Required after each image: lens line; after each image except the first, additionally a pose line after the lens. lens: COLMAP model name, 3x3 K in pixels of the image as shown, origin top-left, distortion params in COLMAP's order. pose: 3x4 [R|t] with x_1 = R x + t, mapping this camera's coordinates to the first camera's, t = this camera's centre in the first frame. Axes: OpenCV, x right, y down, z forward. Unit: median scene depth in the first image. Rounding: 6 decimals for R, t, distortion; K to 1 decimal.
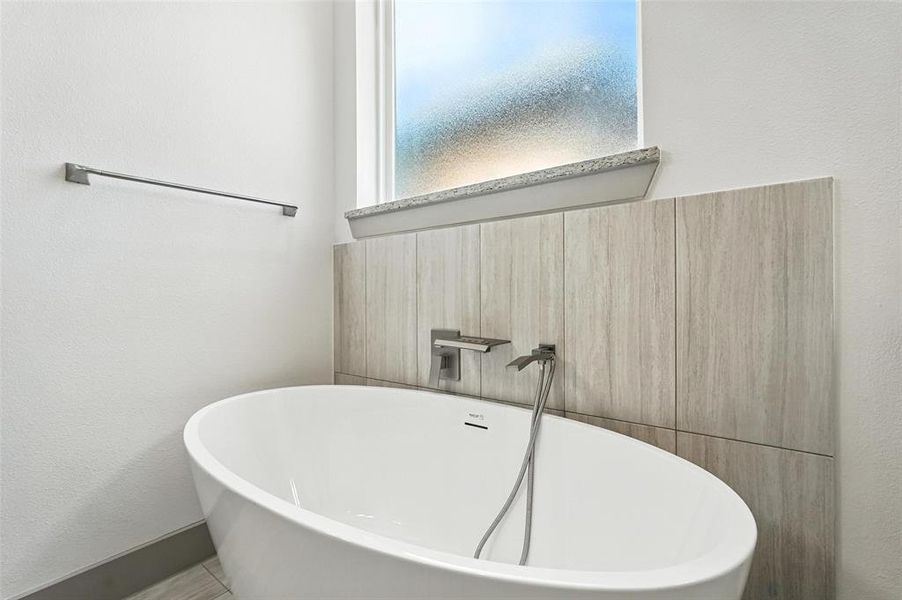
lens RADIAL K [[405.4, 0, 451.0], [0, 405.4, 305.5], [0, 0, 1]] dist [-0.008915, 0.000733]
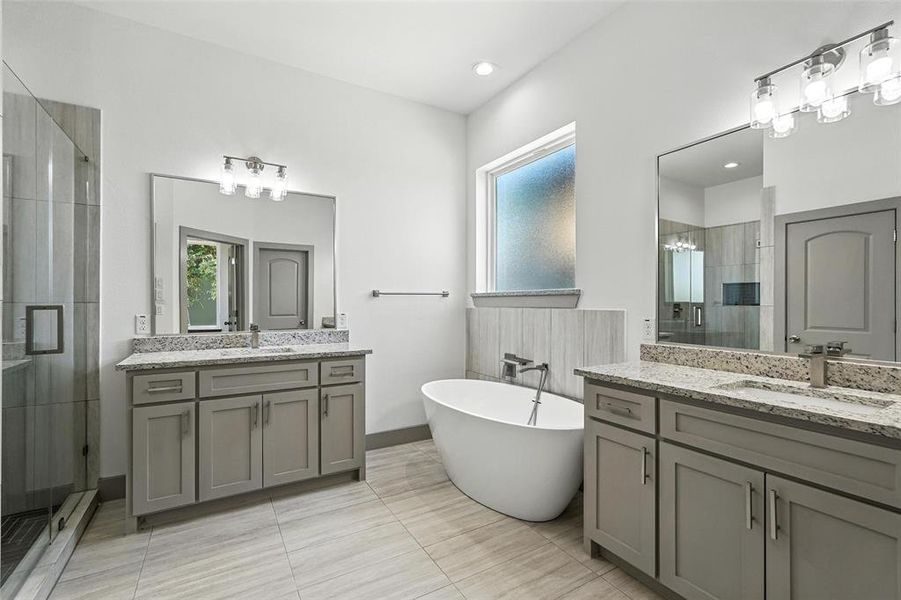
lens RADIAL K [[405.0, 0, 450.5], [0, 405.0, 305.5], [0, 0, 1]] dist [-0.008915, 0.000733]
pose [[0.934888, 0.012230, -0.354732, 0.477201], [-0.022074, 0.999475, -0.023718, -0.150823], [0.354255, 0.030004, 0.934667, -1.225772]]
